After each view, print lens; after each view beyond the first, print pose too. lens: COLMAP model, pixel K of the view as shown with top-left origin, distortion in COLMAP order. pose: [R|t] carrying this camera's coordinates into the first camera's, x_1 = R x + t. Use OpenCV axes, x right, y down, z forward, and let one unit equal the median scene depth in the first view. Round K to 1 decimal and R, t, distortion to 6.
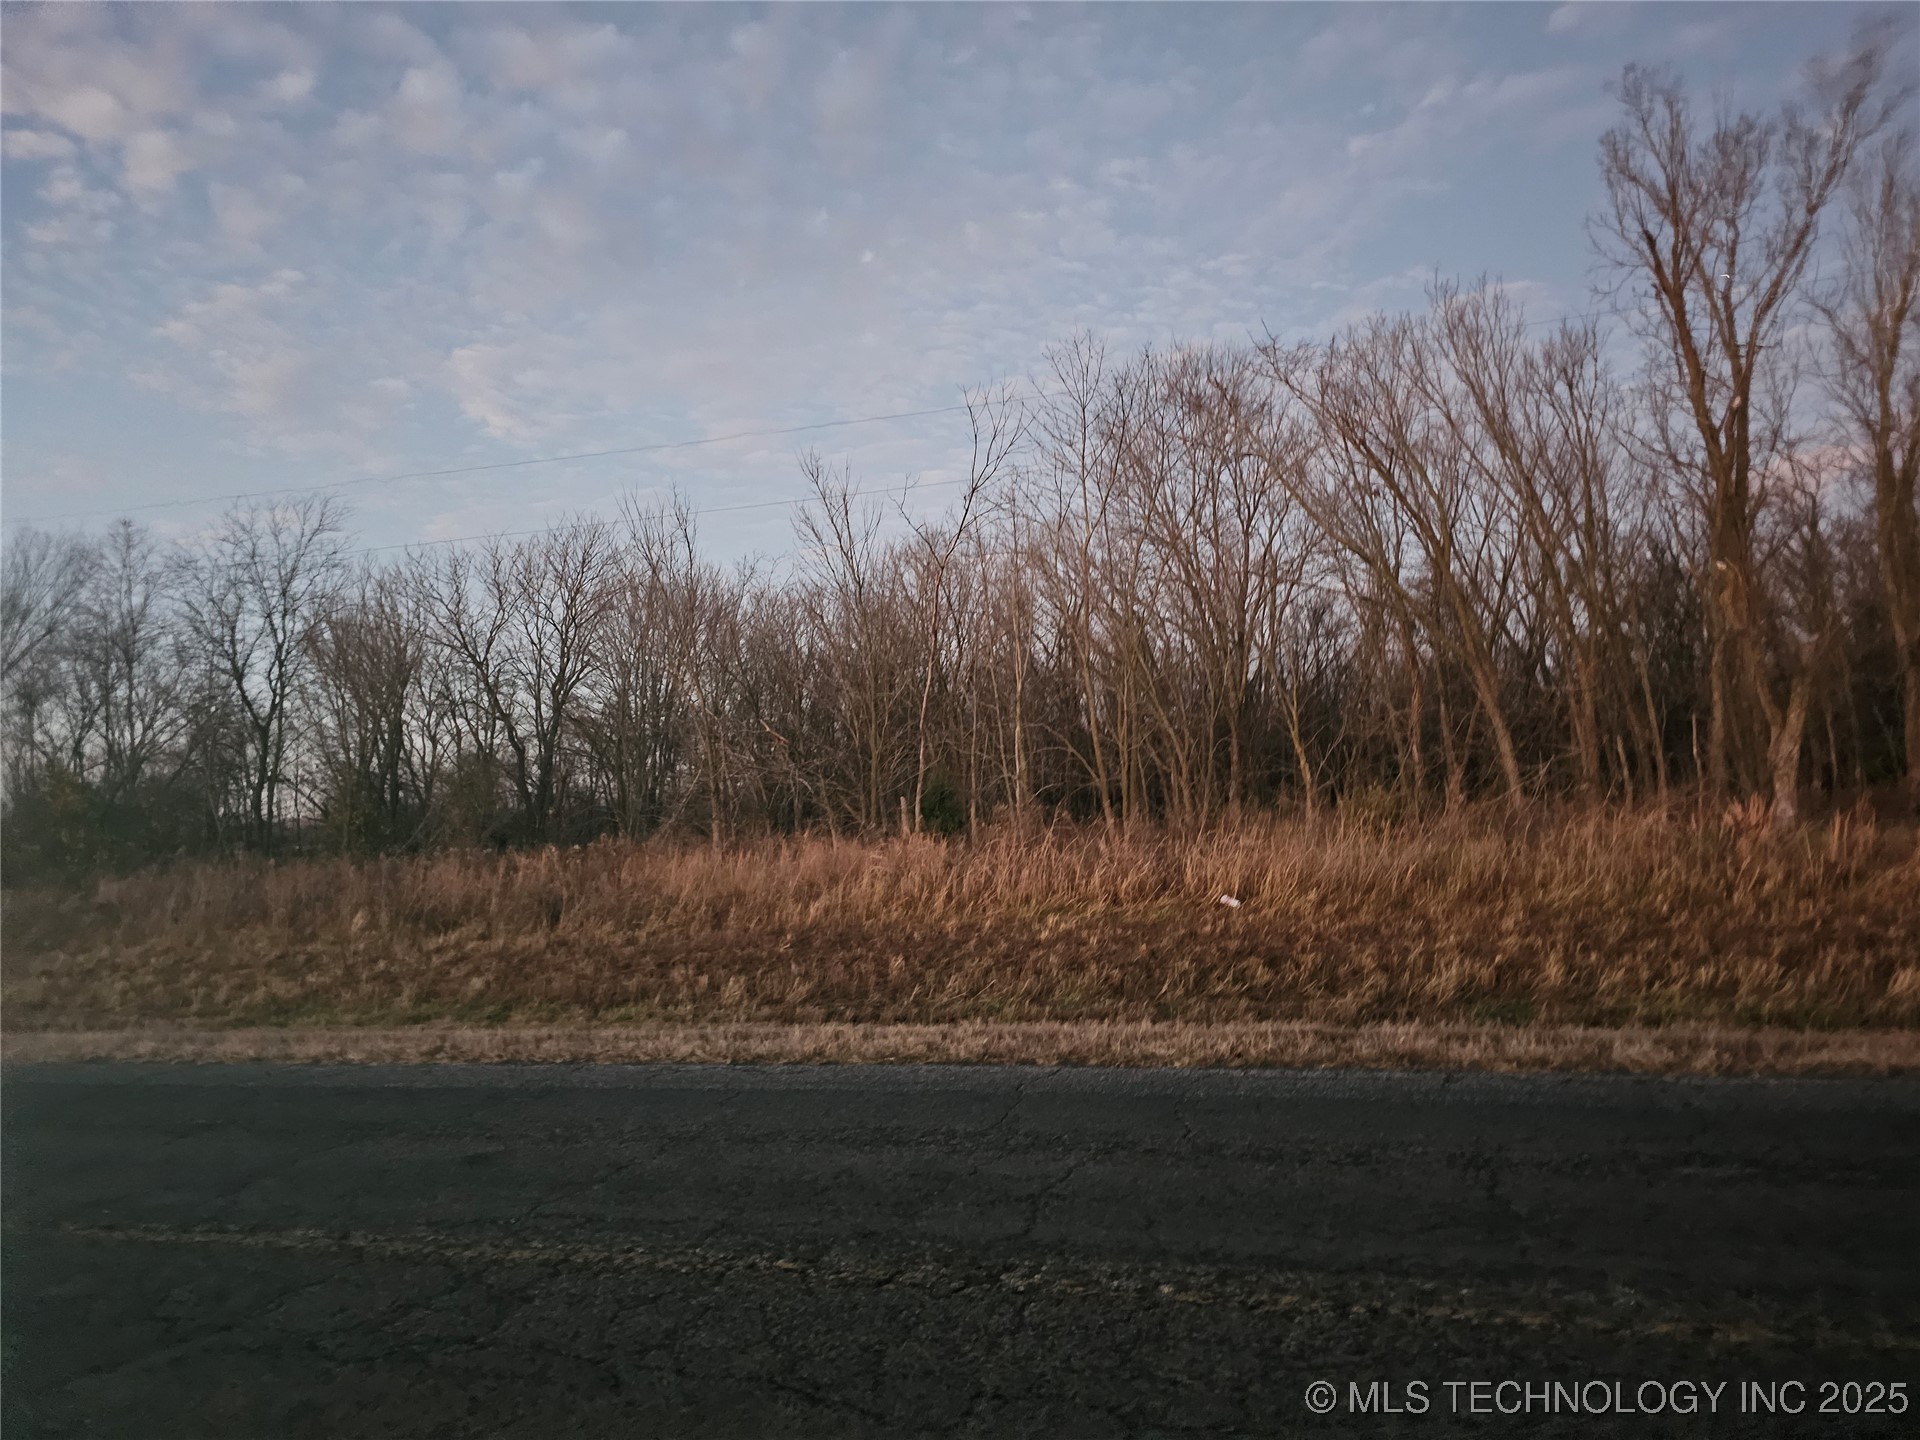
lens RADIAL K [[1276.0, 0, 957.7], [0, 1276.0, 729.3], [0, 0, 1]] dist [0.073067, -0.067473]
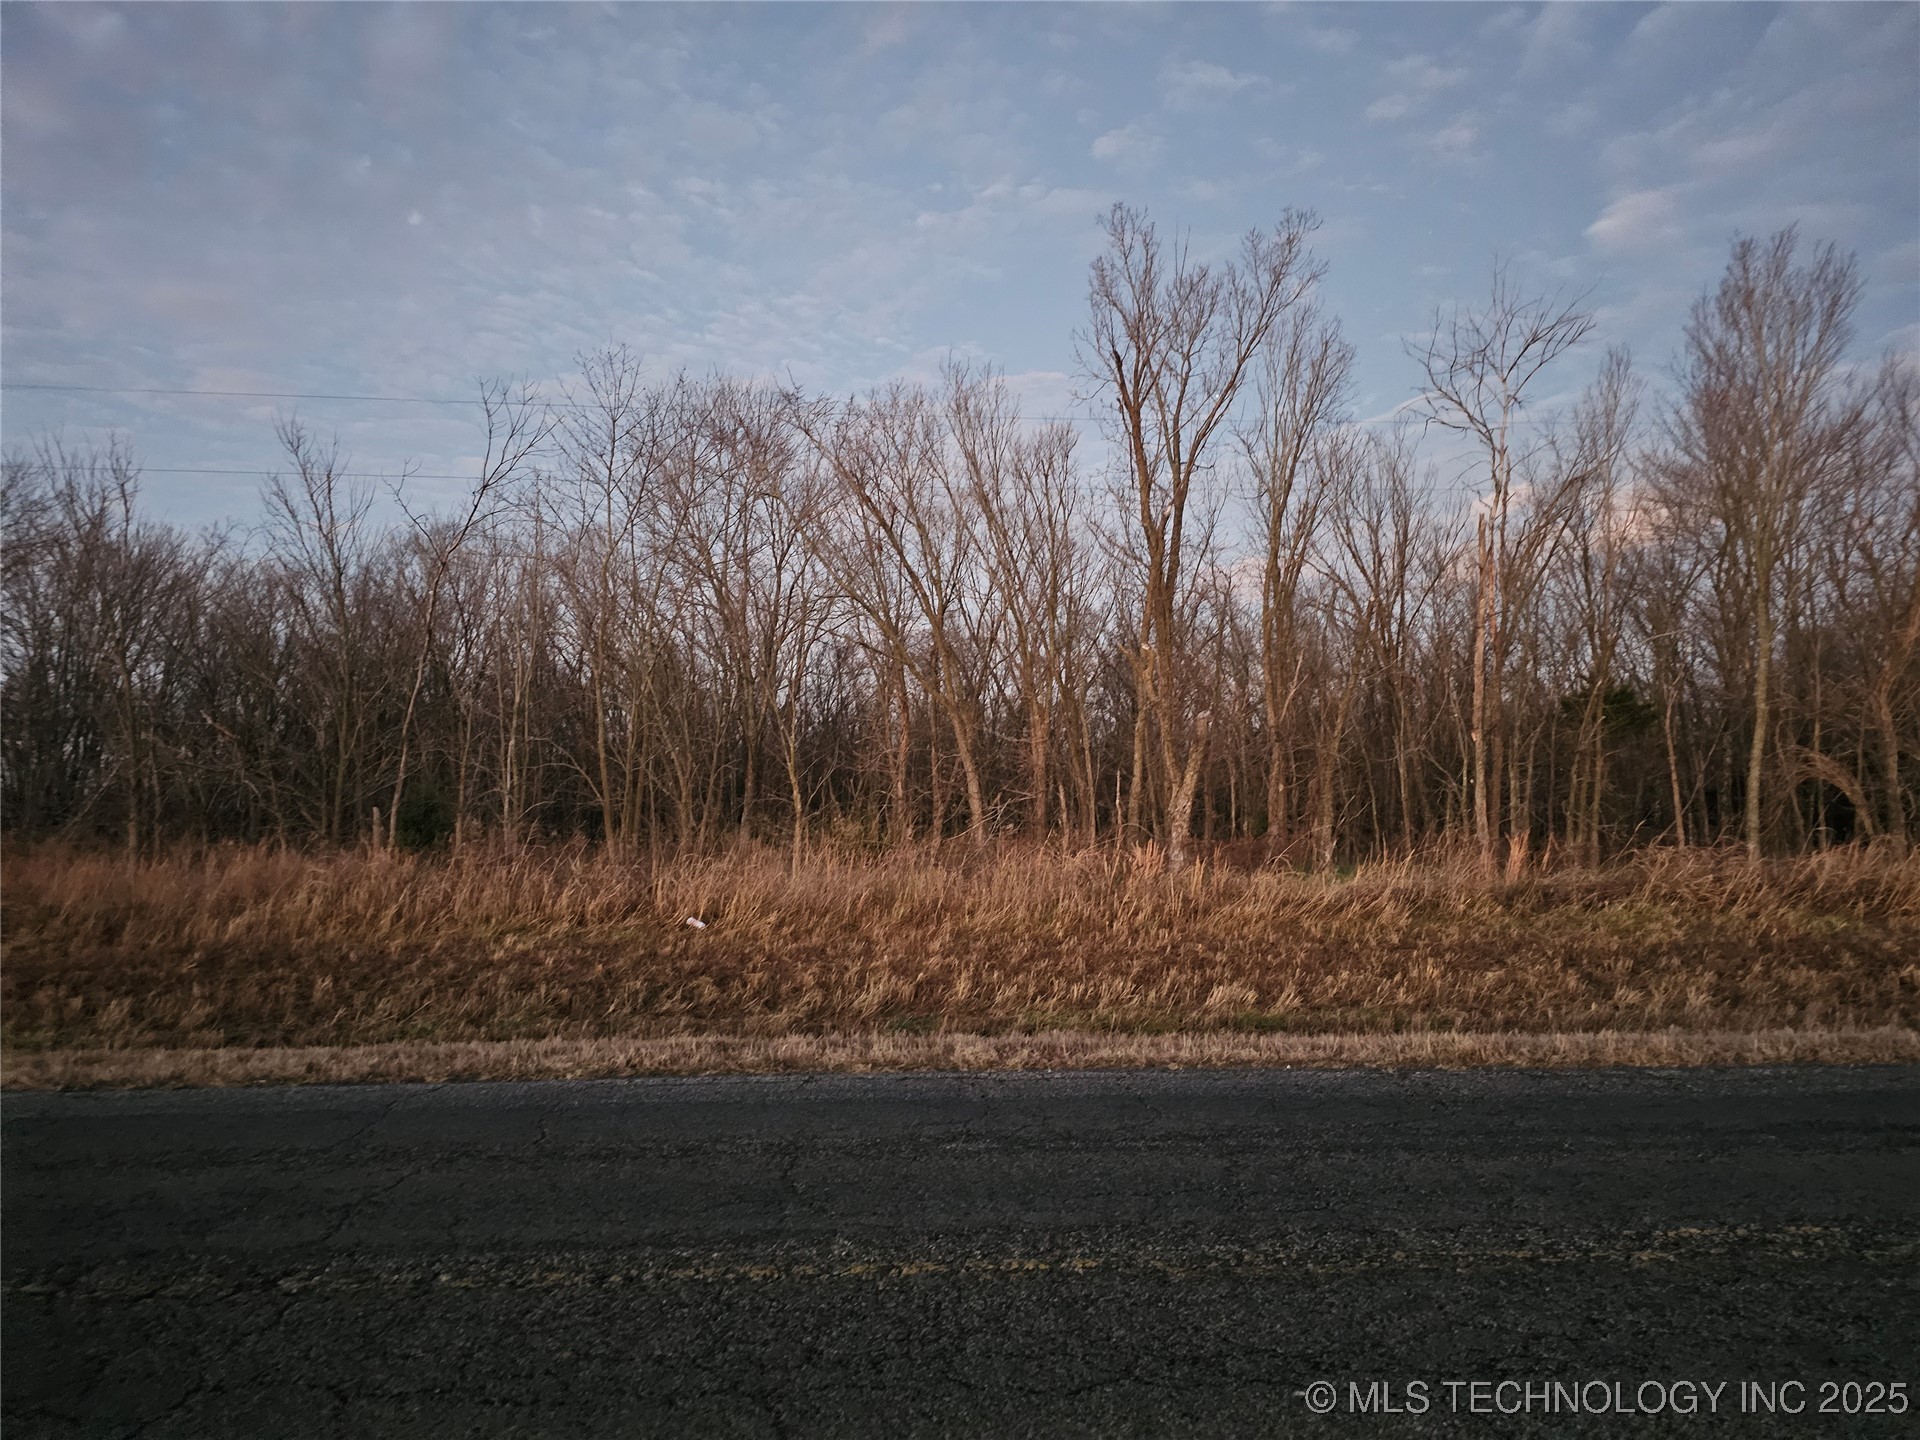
lens RADIAL K [[1276.0, 0, 960.5], [0, 1276.0, 730.7], [0, 0, 1]] dist [0.073067, -0.067473]
pose [[0.934984, 0.073978, 0.346889, 0.039327], [-0.067388, 0.997244, -0.031039, -0.001926], [-0.348229, 0.005645, 0.937392, -0.035625]]
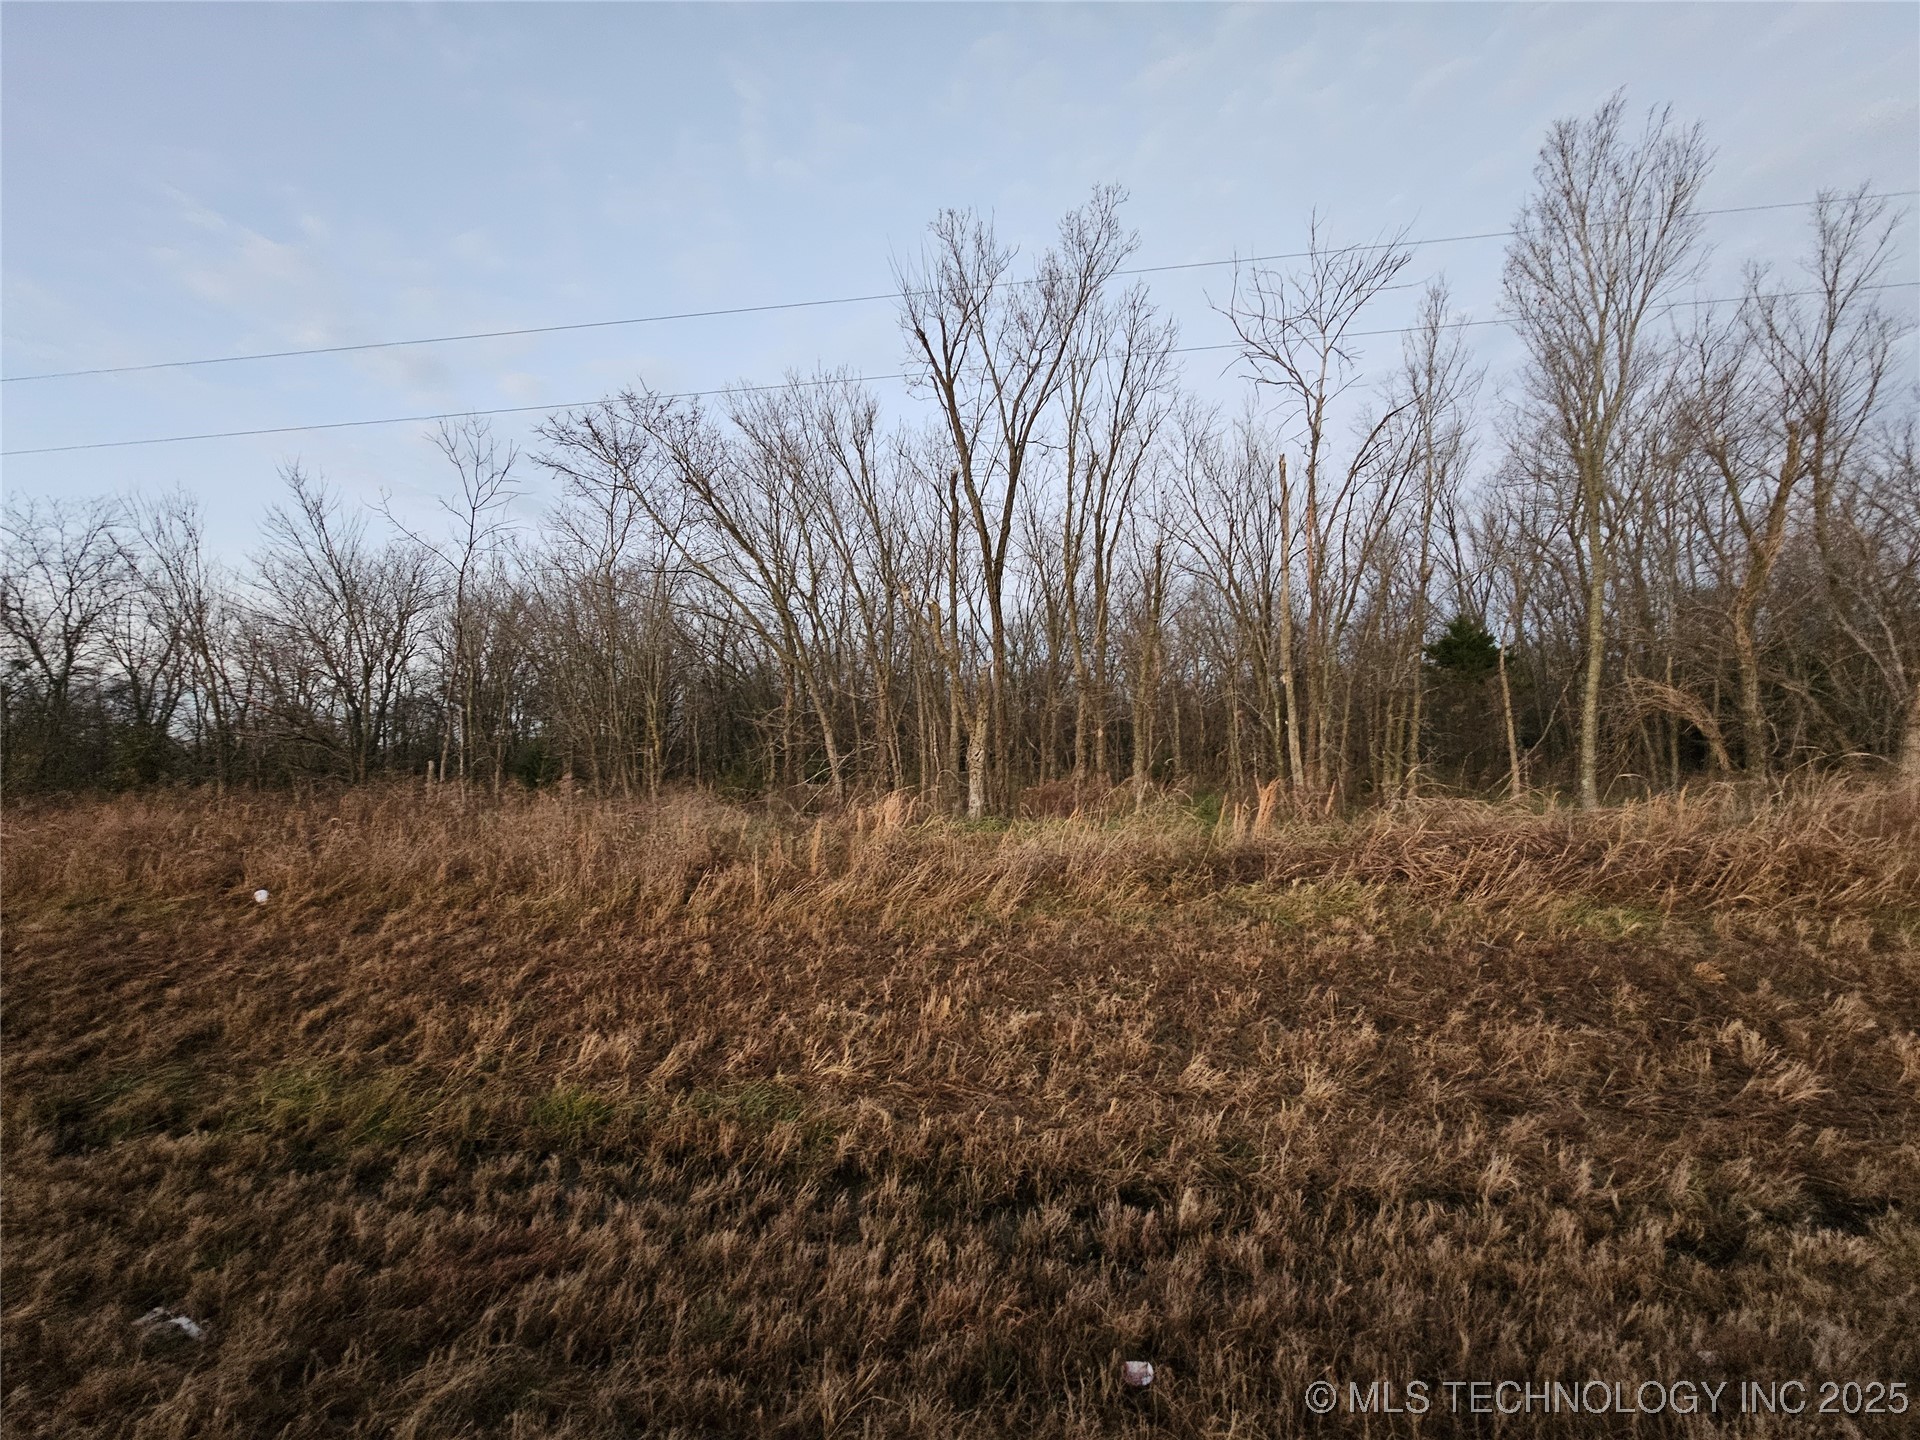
lens RADIAL K [[778.6, 0, 967.4], [0, 778.6, 724.6], [0, 0, 1]] dist [-0.005046, 0.001990]
pose [[0.985345, 0.039225, 0.166000, 0.577903], [-0.042223, 0.999002, 0.014573, -0.025249], [-0.165263, -0.021368, 0.986018, 0.301223]]
